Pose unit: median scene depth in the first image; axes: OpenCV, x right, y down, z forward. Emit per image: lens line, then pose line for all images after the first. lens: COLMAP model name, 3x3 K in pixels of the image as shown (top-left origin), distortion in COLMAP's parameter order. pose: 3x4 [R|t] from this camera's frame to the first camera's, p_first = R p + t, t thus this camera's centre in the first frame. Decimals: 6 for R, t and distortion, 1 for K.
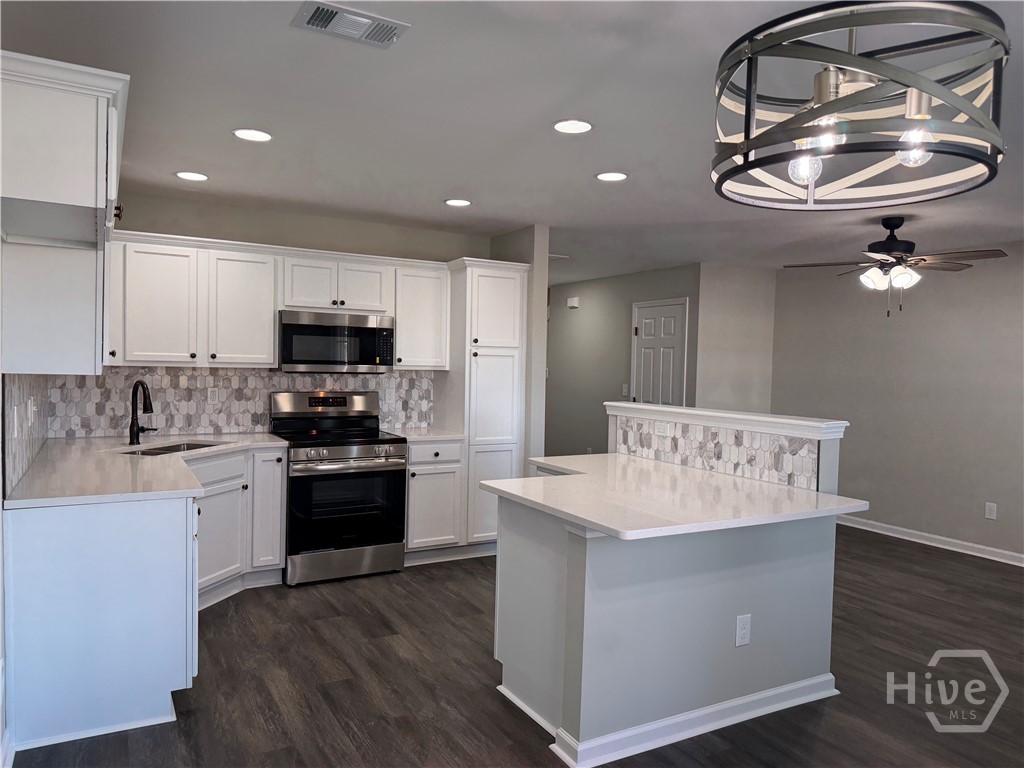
lens RADIAL K [[710.9, 0, 512.0], [0, 710.9, 384.0], [0, 0, 1]] dist [0.105410, -0.162203]
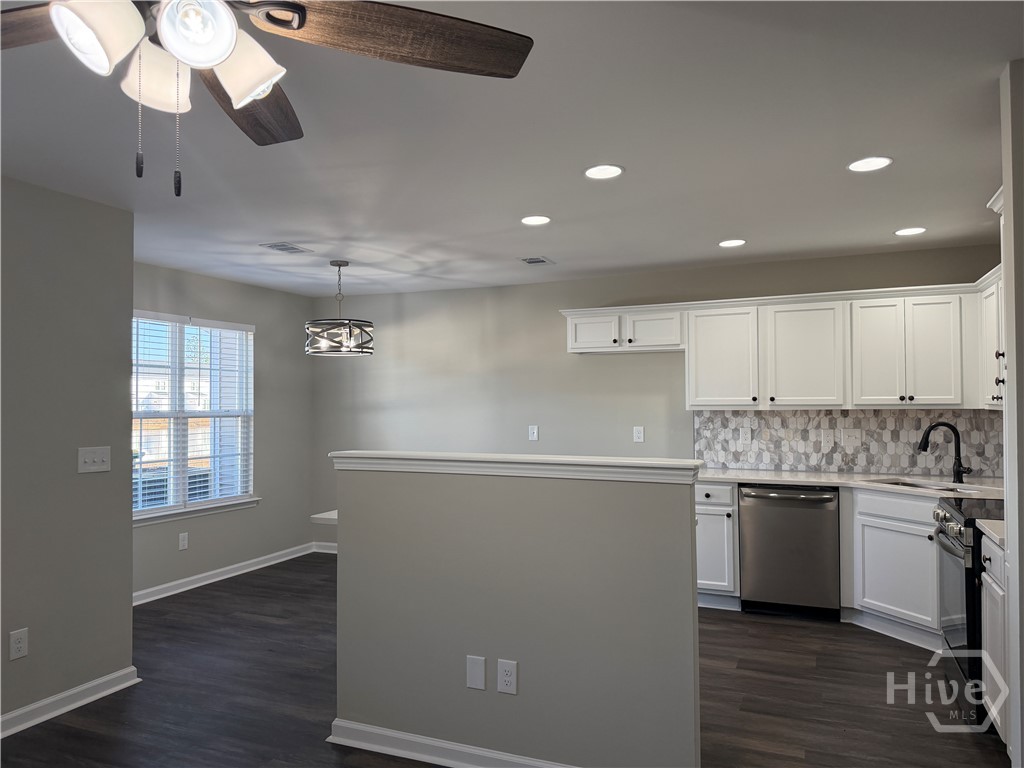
lens RADIAL K [[710.9, 0, 512.0], [0, 710.9, 384.0], [0, 0, 1]] dist [0.105410, -0.162203]
pose [[-0.794541, -0.035699, -0.606160, 0.702532], [-0.030808, 0.999355, -0.018473, -0.023714], [0.606429, 0.003998, -0.795128, 1.566041]]
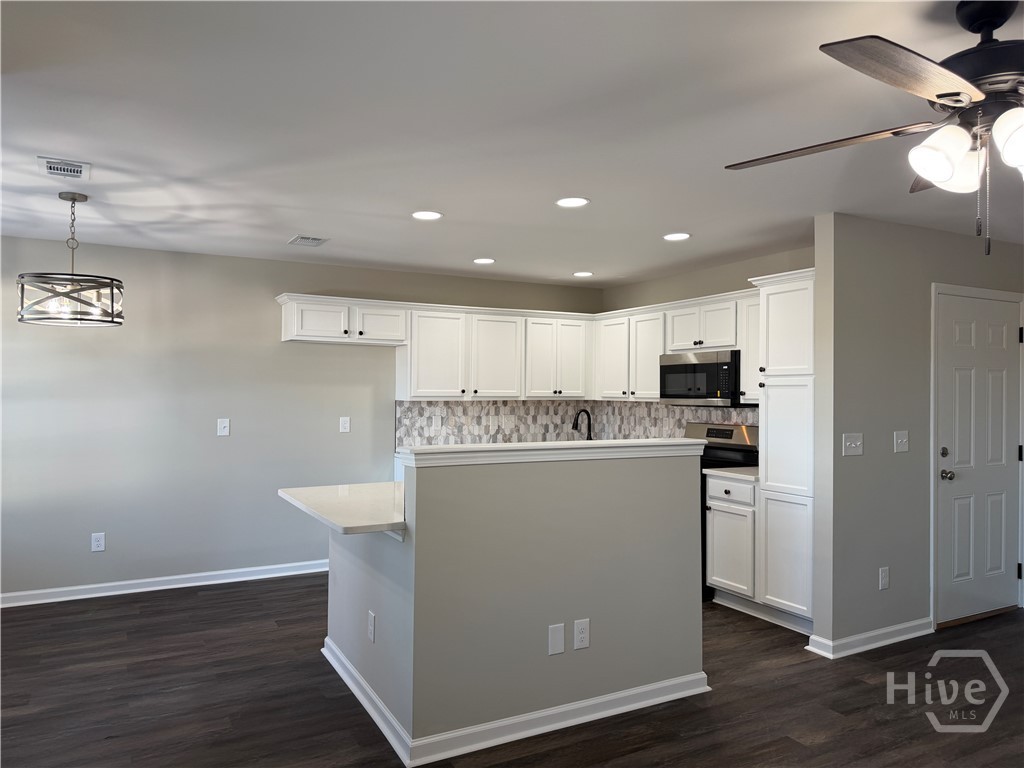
lens RADIAL K [[710.9, 0, 512.0], [0, 710.9, 384.0], [0, 0, 1]] dist [0.105410, -0.162203]
pose [[-0.018008, -0.033442, -0.999278, 1.093986], [-0.036518, 0.998796, -0.032767, -0.003631], [0.999171, 0.035902, -0.019207, 0.929032]]
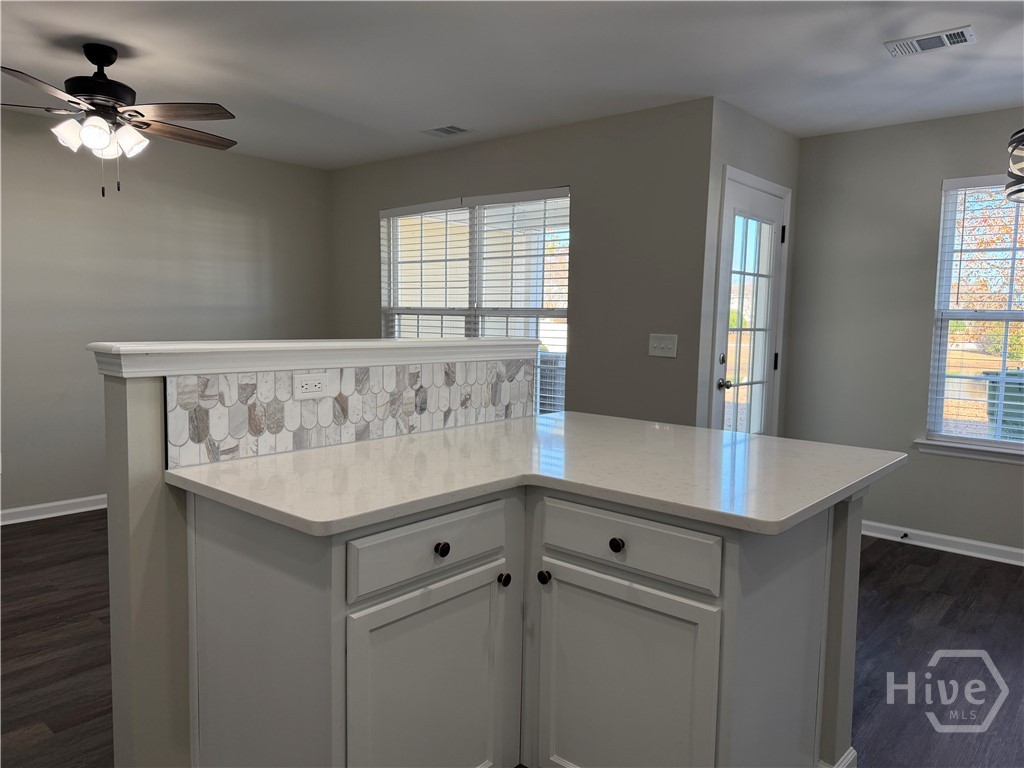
lens RADIAL K [[724.7, 0, 512.0], [0, 724.7, 384.0], [0, 0, 1]] dist [0.053966, -0.046379]
pose [[-0.339800, -0.114656, 0.933483, -0.329850], [0.000338, 0.992526, 0.122032, -0.001199], [-0.940498, 0.041782, -0.337221, 1.065812]]
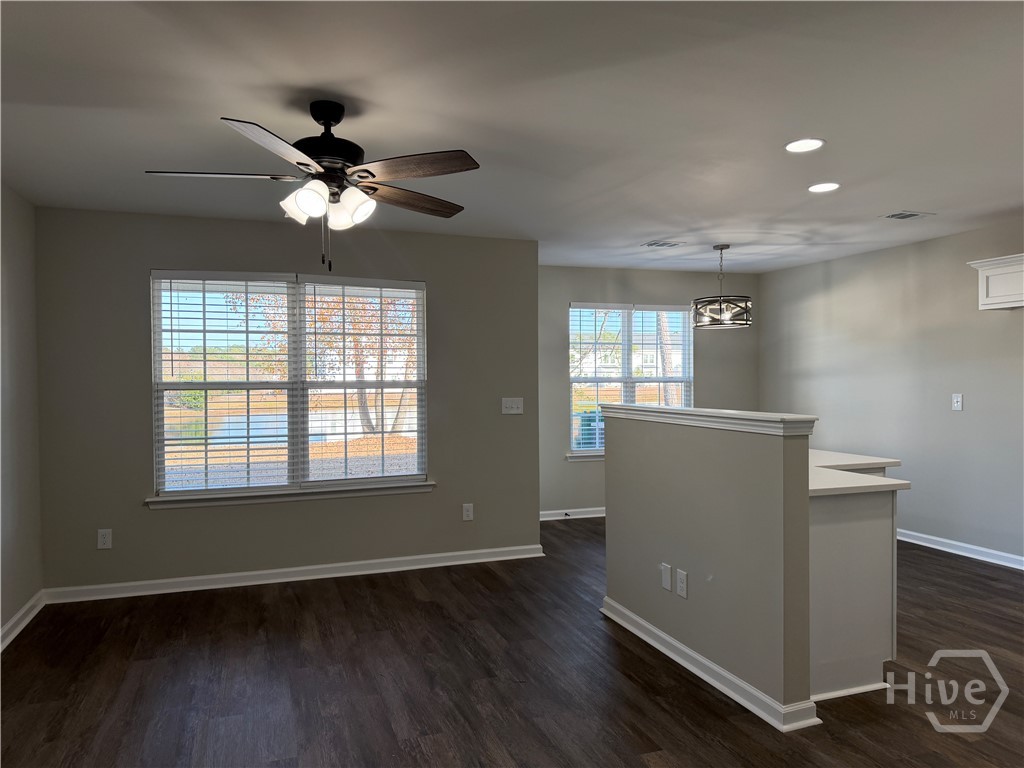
lens RADIAL K [[710.9, 0, 512.0], [0, 710.9, 384.0], [0, 0, 1]] dist [0.105410, -0.162203]
pose [[-0.984979, -0.017021, 0.171834, 0.326139], [-0.010465, 0.999185, 0.038986, -0.027660], [-0.172358, 0.036602, -0.984354, 1.900904]]
